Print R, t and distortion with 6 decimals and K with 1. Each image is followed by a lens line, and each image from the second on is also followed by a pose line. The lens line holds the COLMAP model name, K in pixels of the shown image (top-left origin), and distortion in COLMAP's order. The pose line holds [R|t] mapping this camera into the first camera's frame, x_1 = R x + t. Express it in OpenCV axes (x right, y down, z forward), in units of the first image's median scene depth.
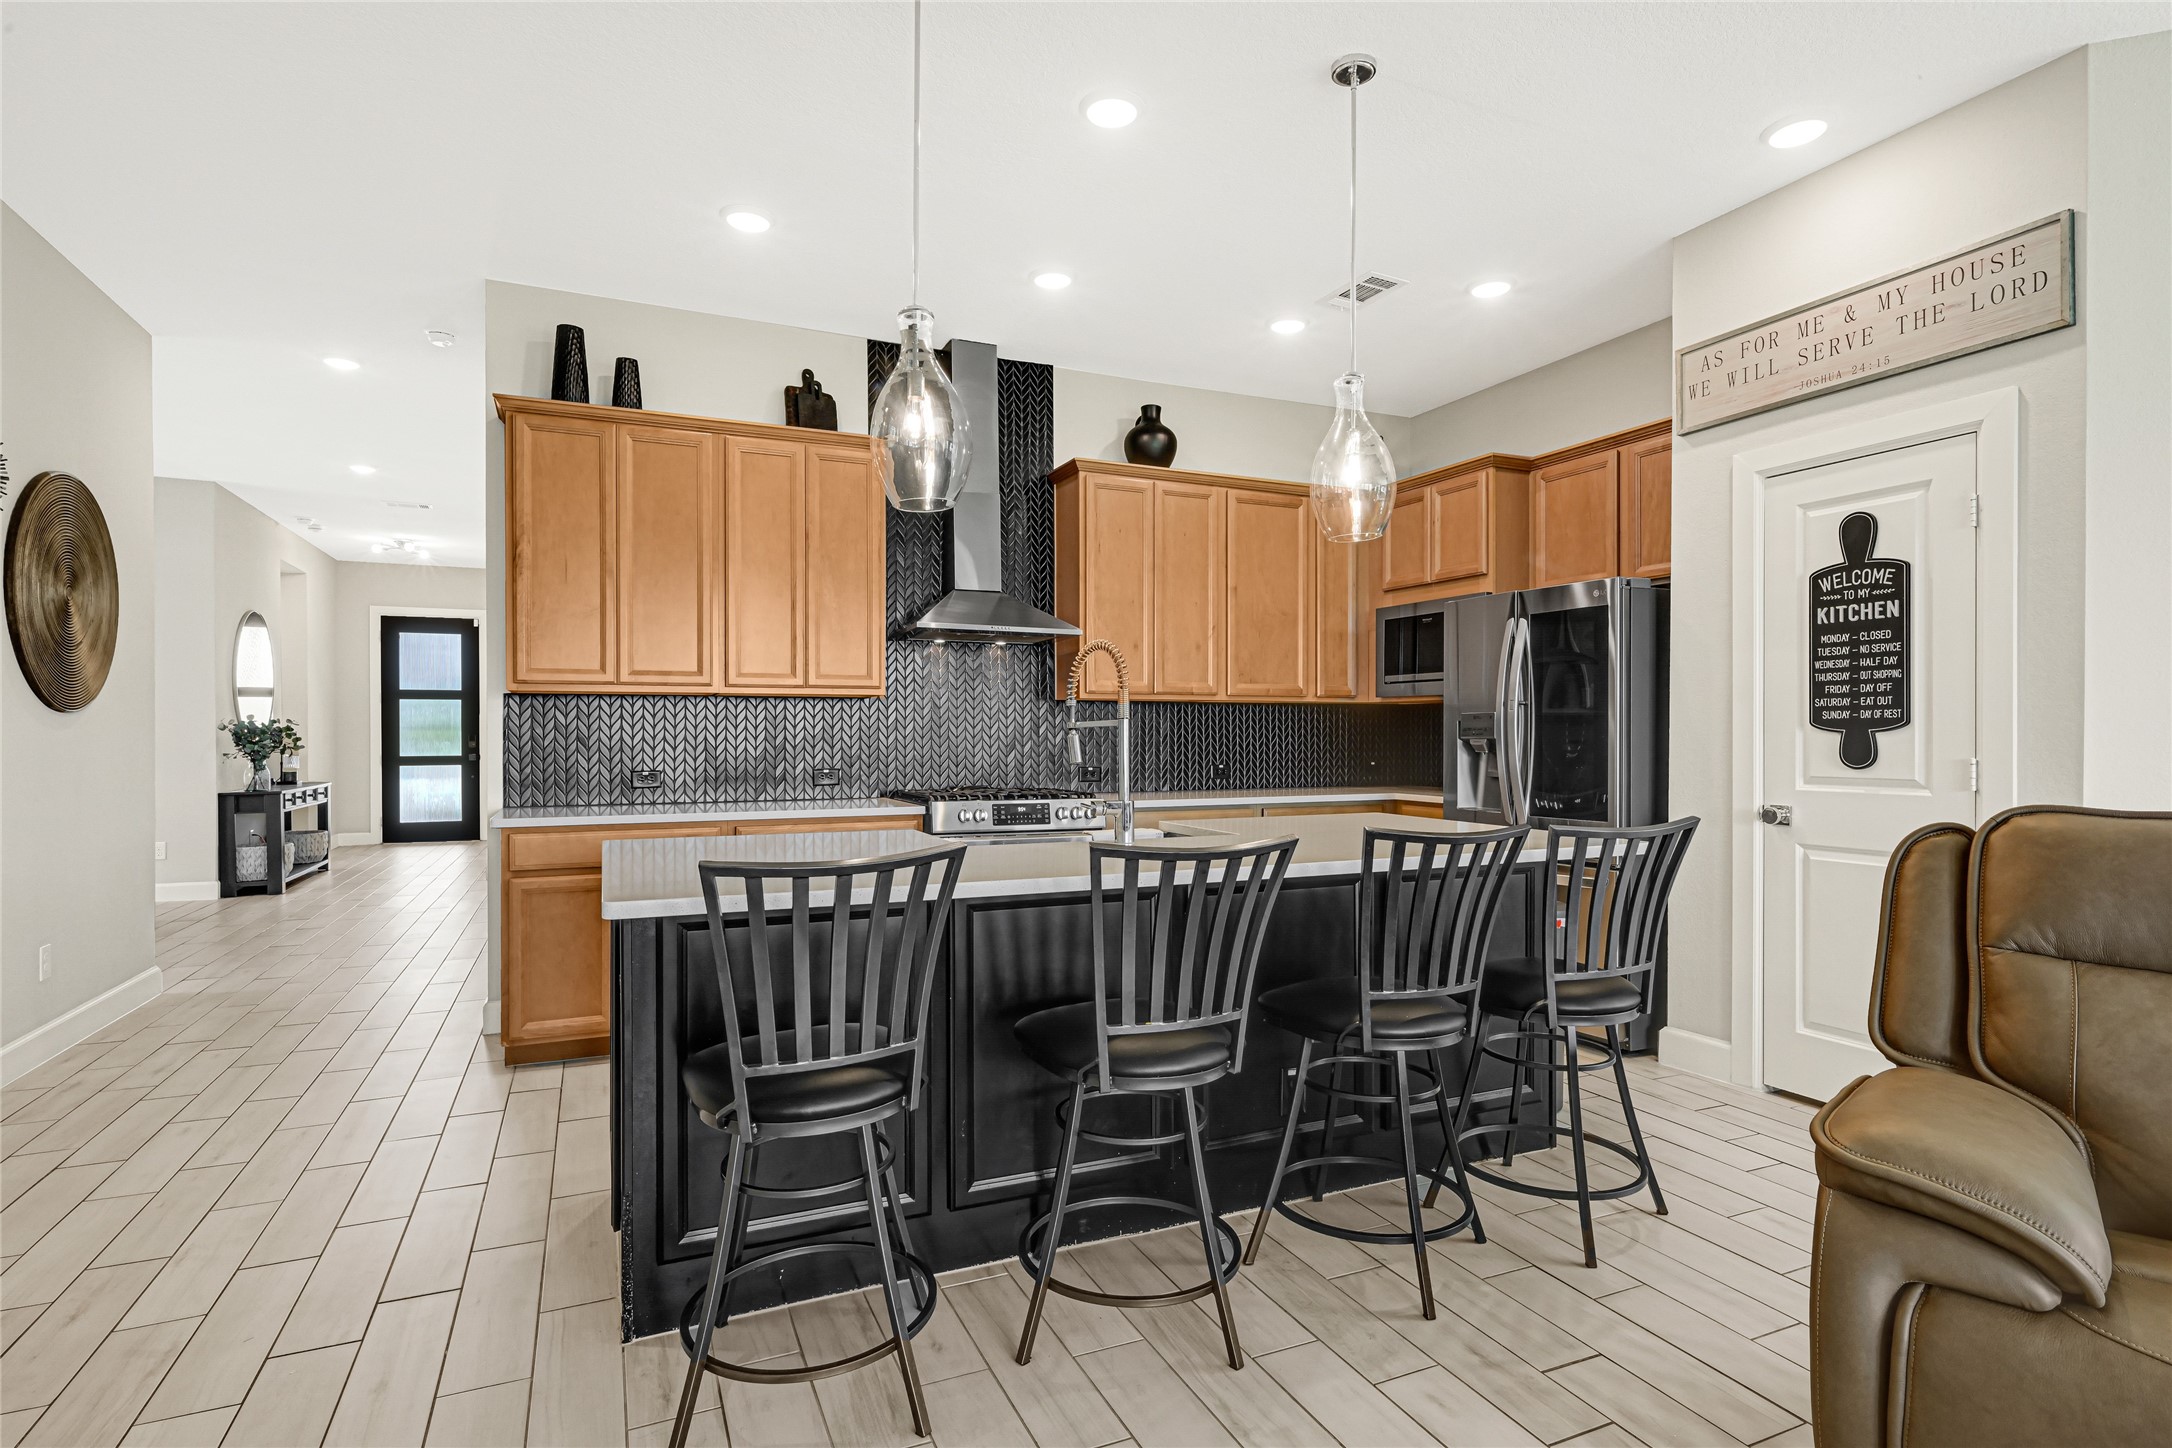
lens RADIAL K [[1083.3, 0, 1077.6], [0, 1083.3, 731.4], [0, 0, 1]] dist [-0.015743, -0.000308]
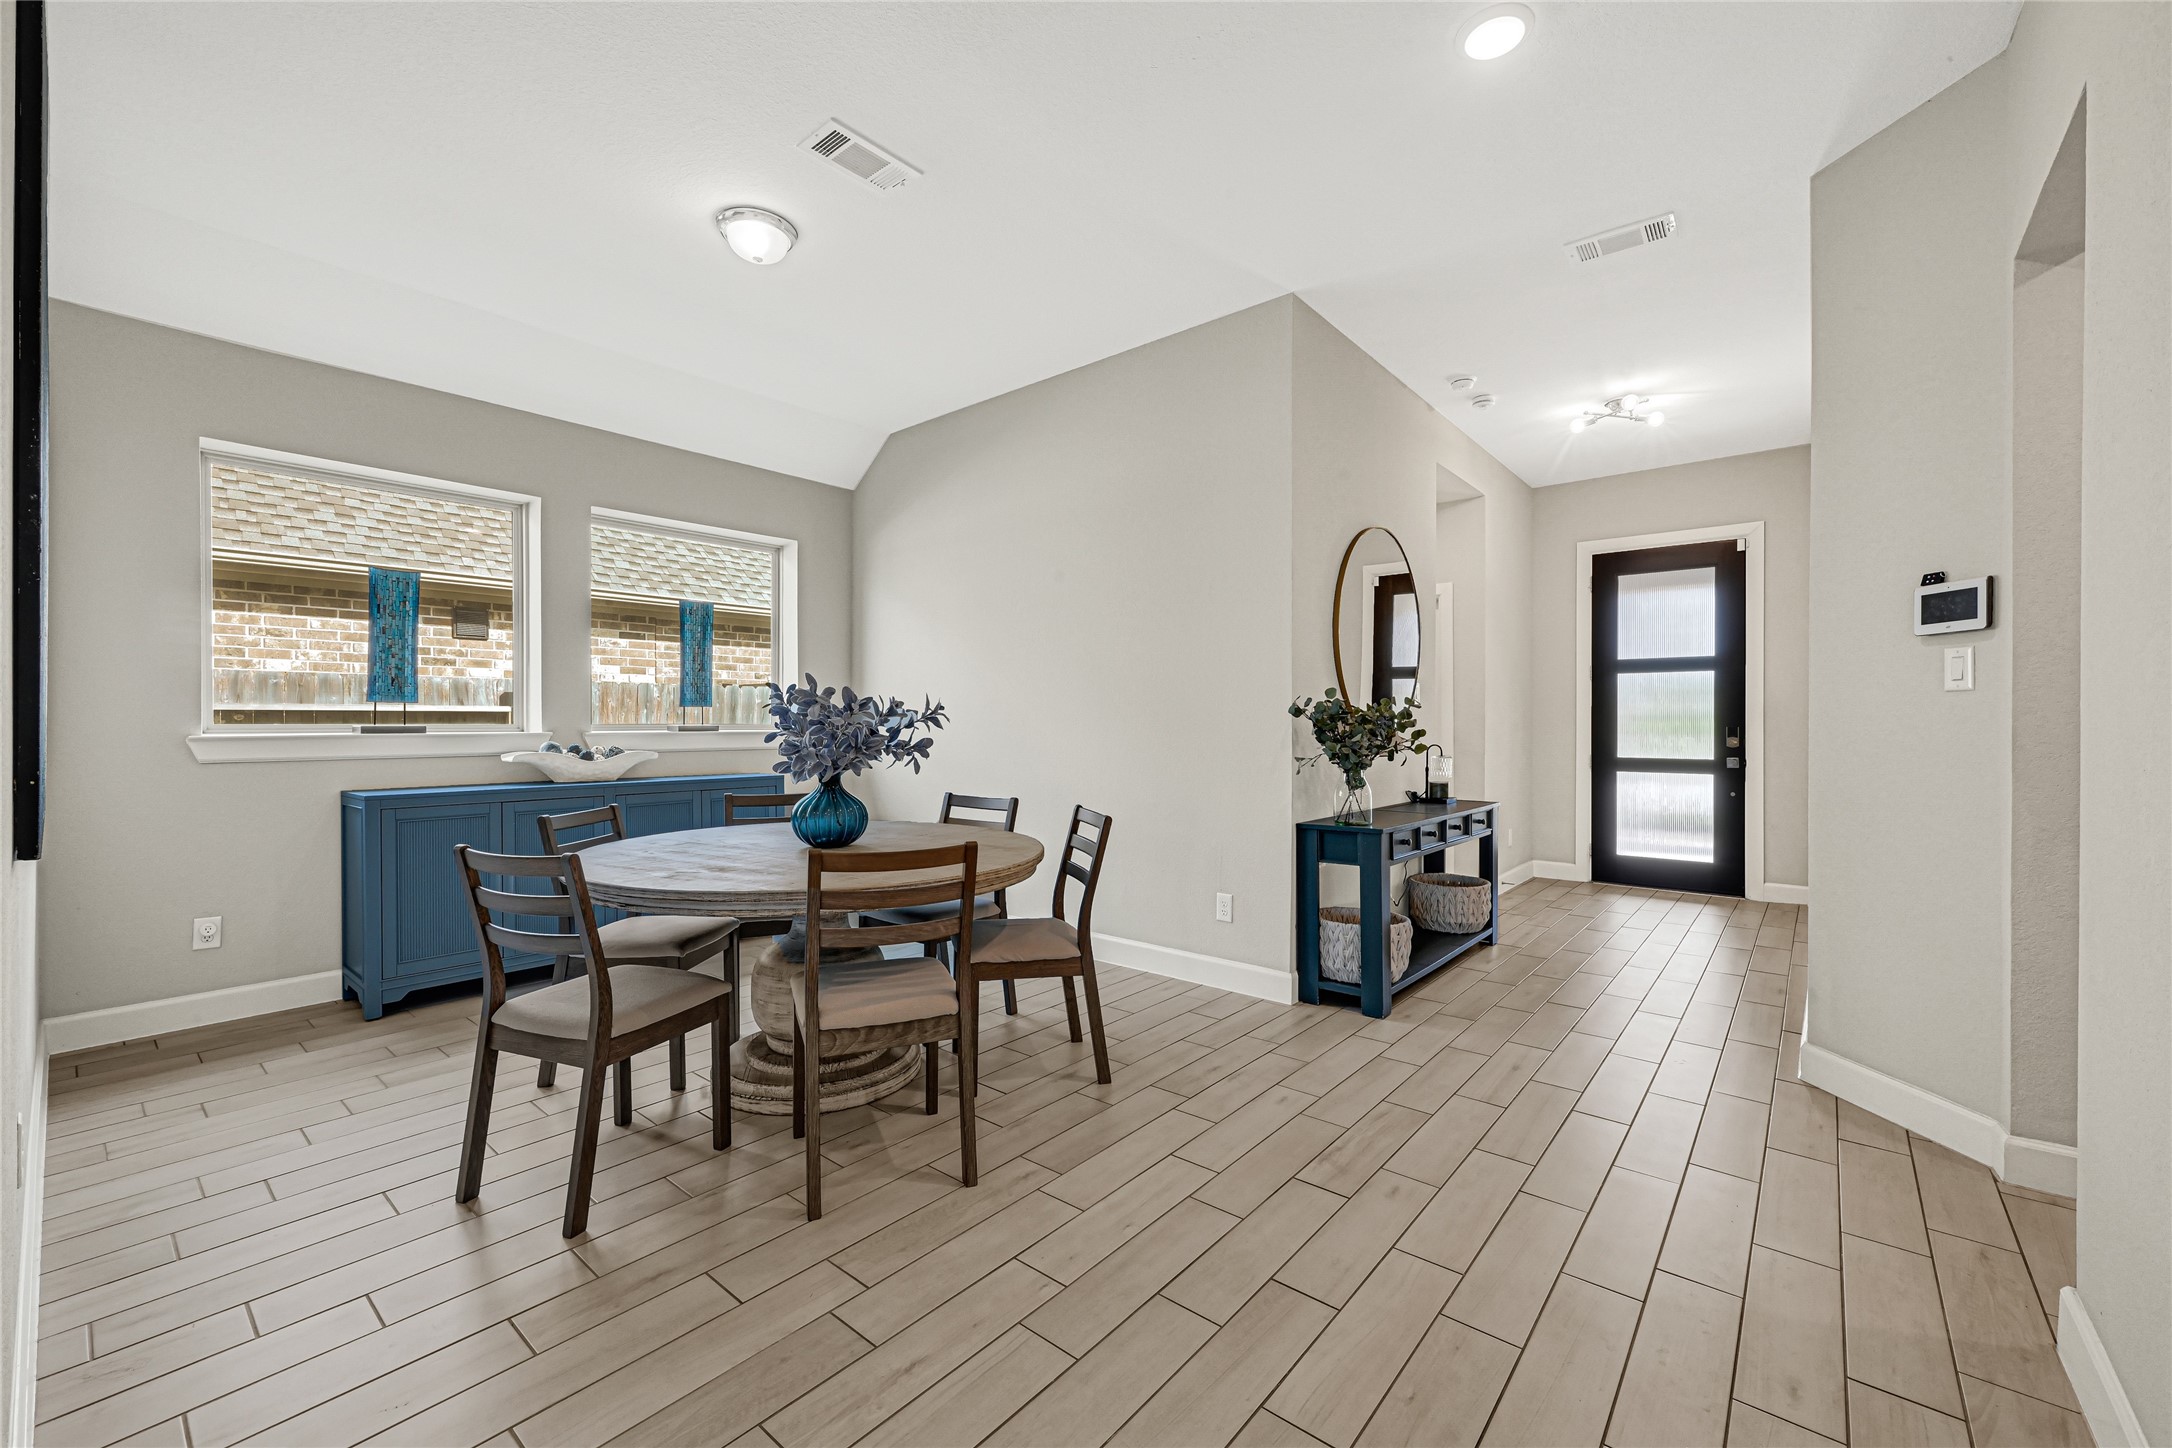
lens RADIAL K [[889.1, 0, 1086.6], [0, 889.1, 728.0], [0, 0, 1]] dist [-0.000207, -0.000508]
pose [[0.441047, 0.008128, -0.897447, -0.893071], [-0.002538, 0.999966, 0.007809, 0.003105], [0.897480, -0.001166, 0.441053, 1.472380]]
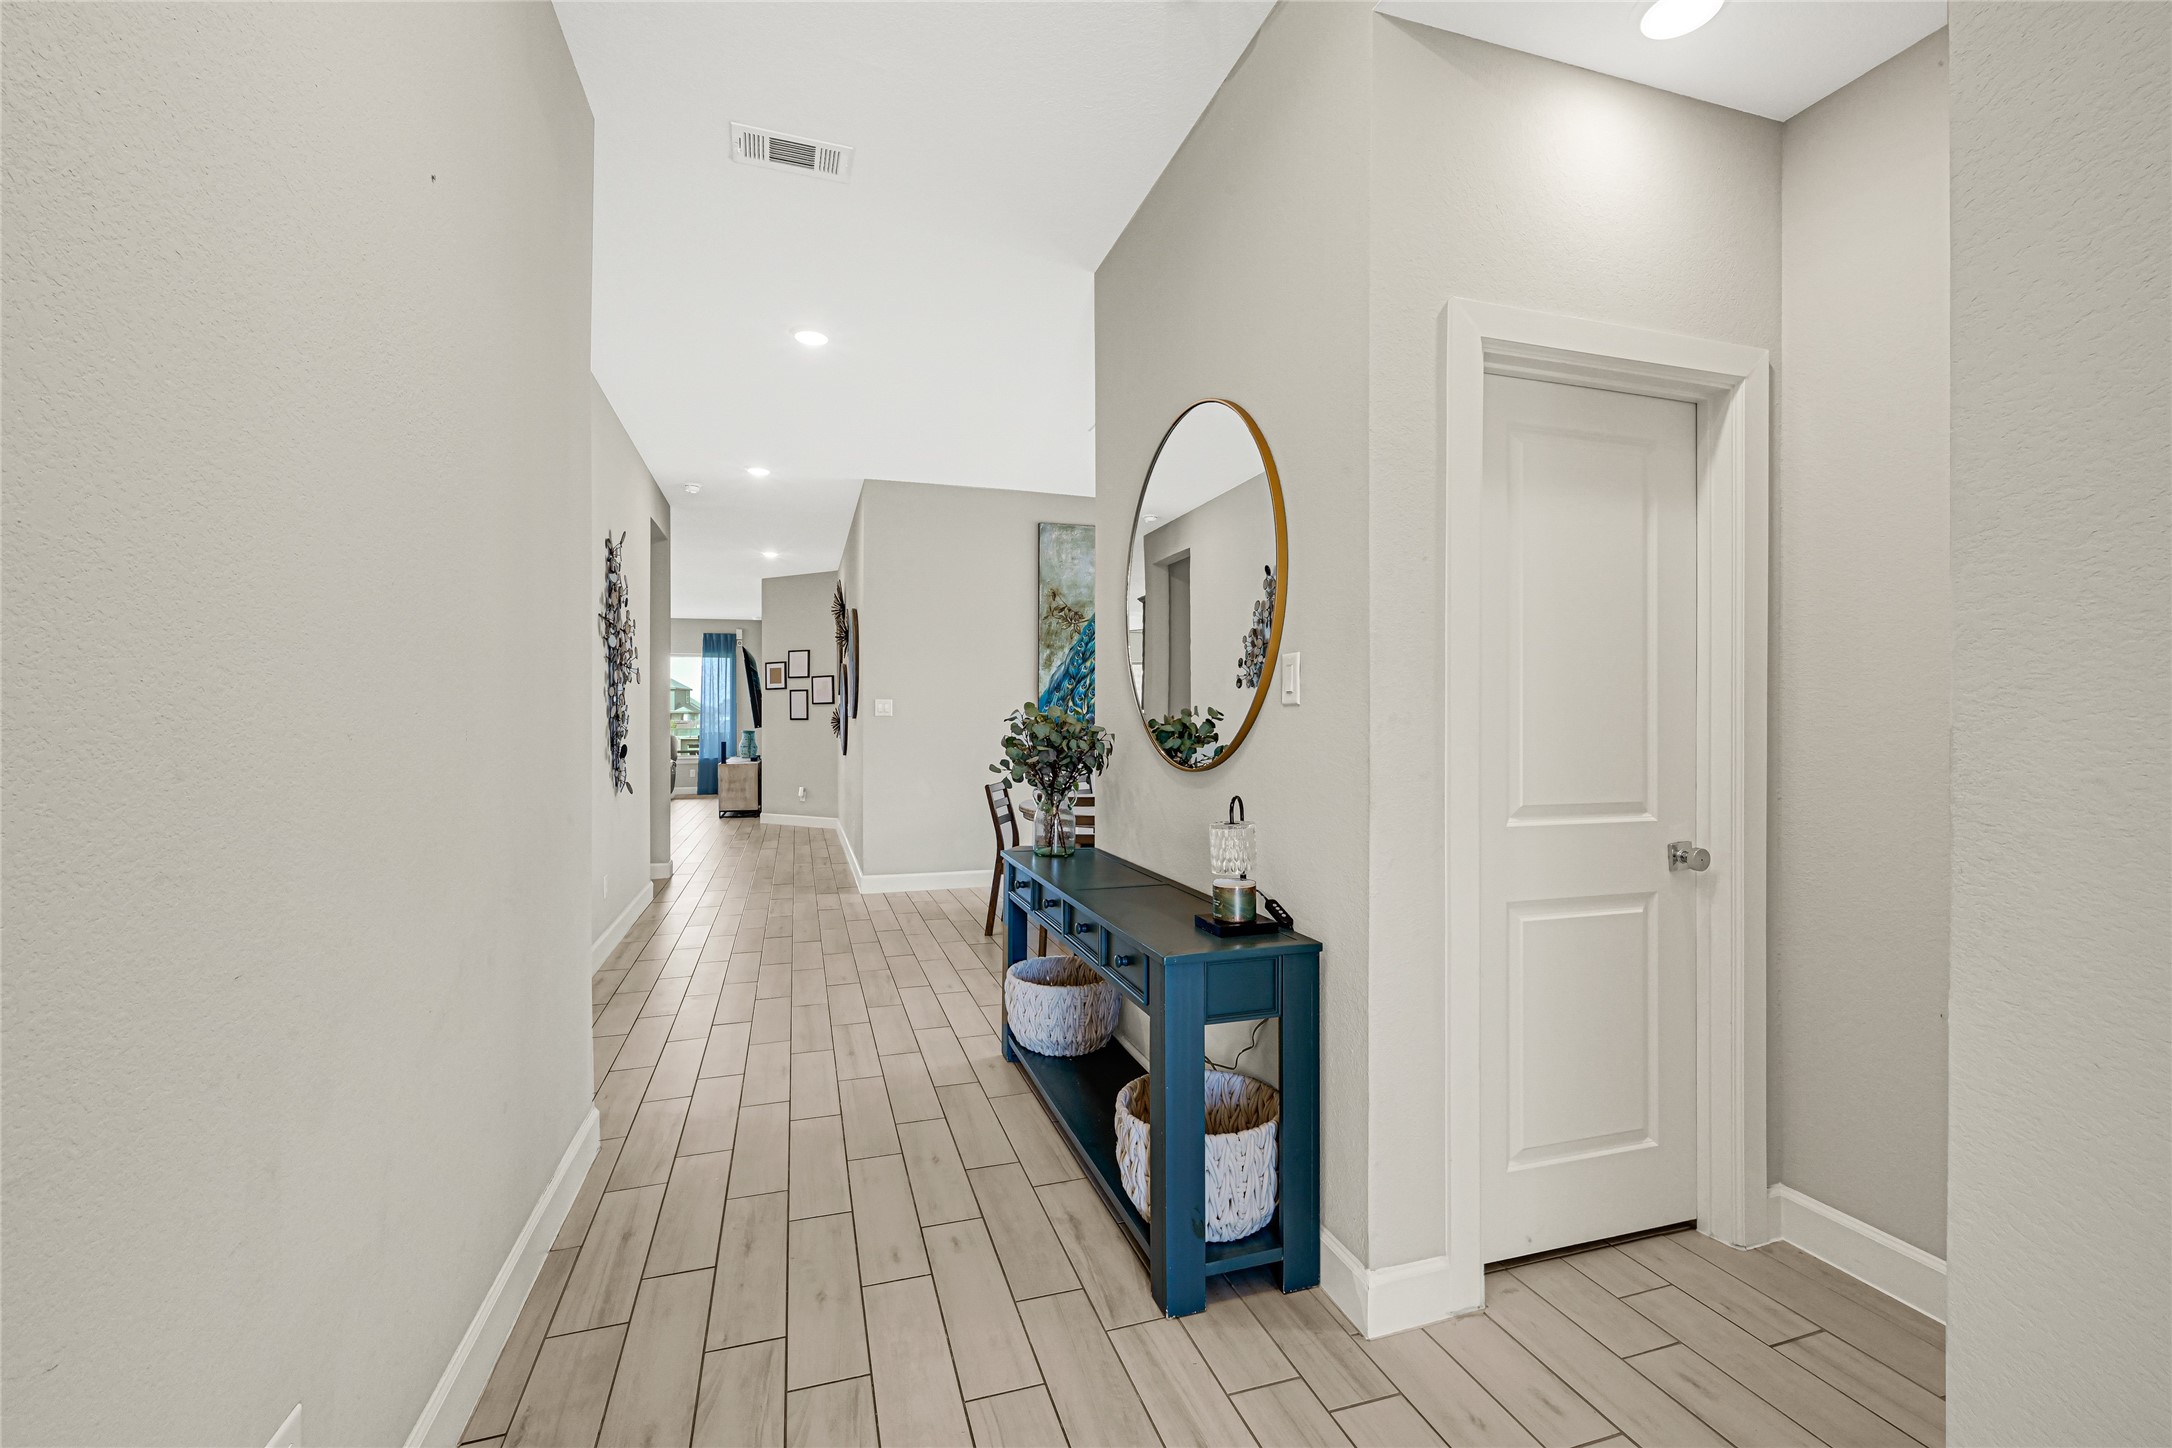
lens RADIAL K [[916.0, 0, 1082.2], [0, 916.0, 713.7], [0, 0, 1]] dist [0.000534, -0.000493]
pose [[-0.993295, 0.003081, 0.115570, -1.742656], [0.002318, 0.999975, -0.006737, -0.014873], [-0.115588, -0.006424, -0.993276, 2.998935]]
